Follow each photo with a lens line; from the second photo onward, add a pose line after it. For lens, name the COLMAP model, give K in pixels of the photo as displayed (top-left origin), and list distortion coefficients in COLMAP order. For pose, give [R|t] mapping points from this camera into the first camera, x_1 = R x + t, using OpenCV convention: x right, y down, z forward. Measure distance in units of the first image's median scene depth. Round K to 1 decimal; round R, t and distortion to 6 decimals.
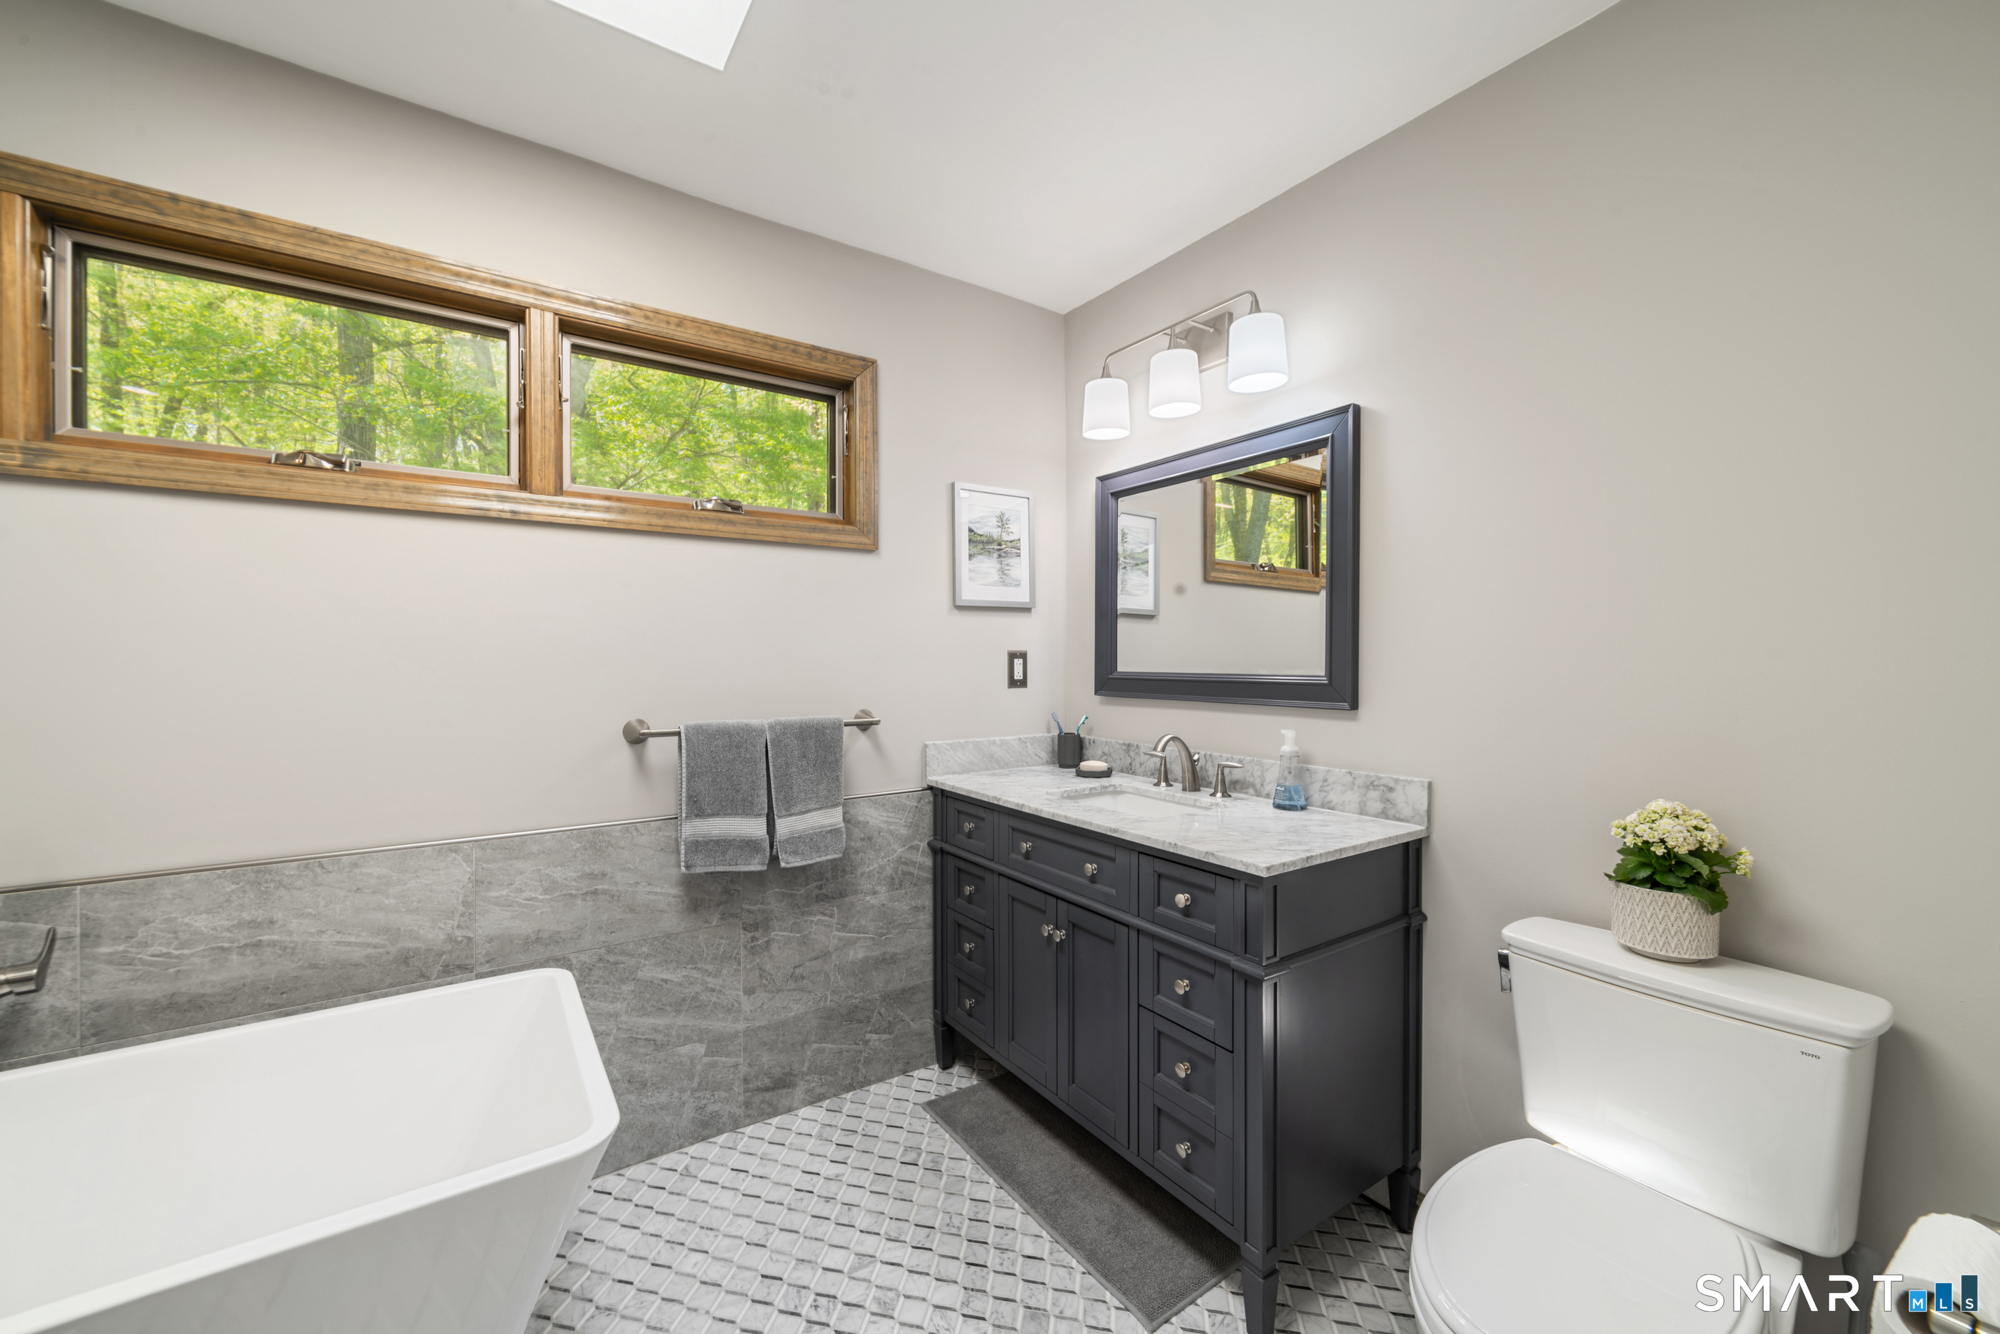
lens RADIAL K [[781.6, 0, 999.4], [0, 781.6, 667.9], [0, 0, 1]] dist [-0.001308, 0.000422]
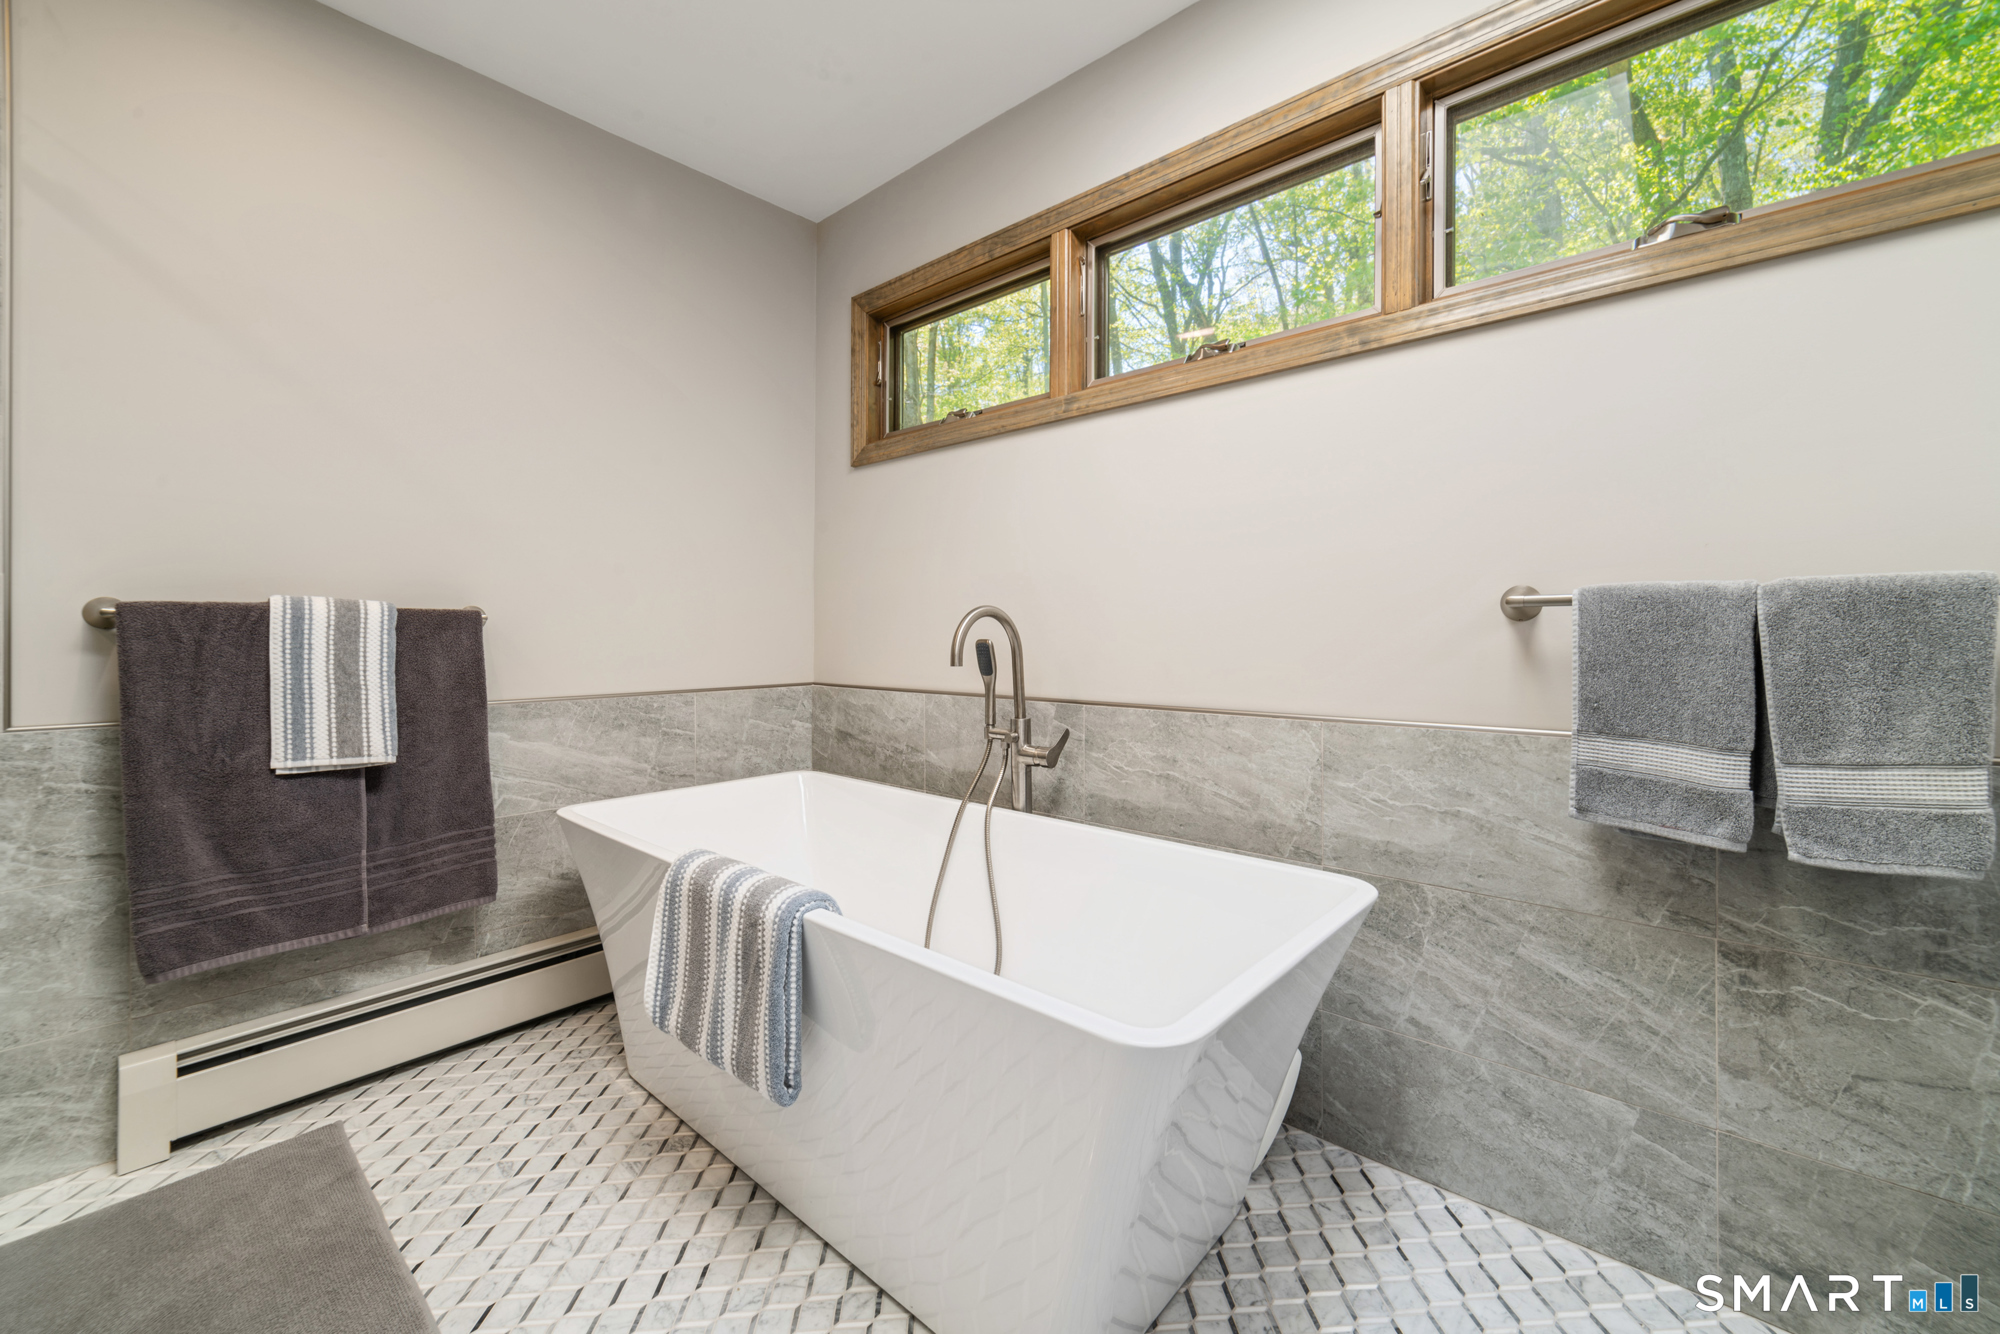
lens RADIAL K [[781.6, 0, 947.2], [0, 781.6, 626.1], [0, 0, 1]] dist [-0.001308, 0.000422]
pose [[0.238649, 0.005762, -0.971089, 0.095348], [-0.013762, 0.999902, 0.002551, 0.107536], [0.971008, 0.012755, 0.238705, 0.332209]]
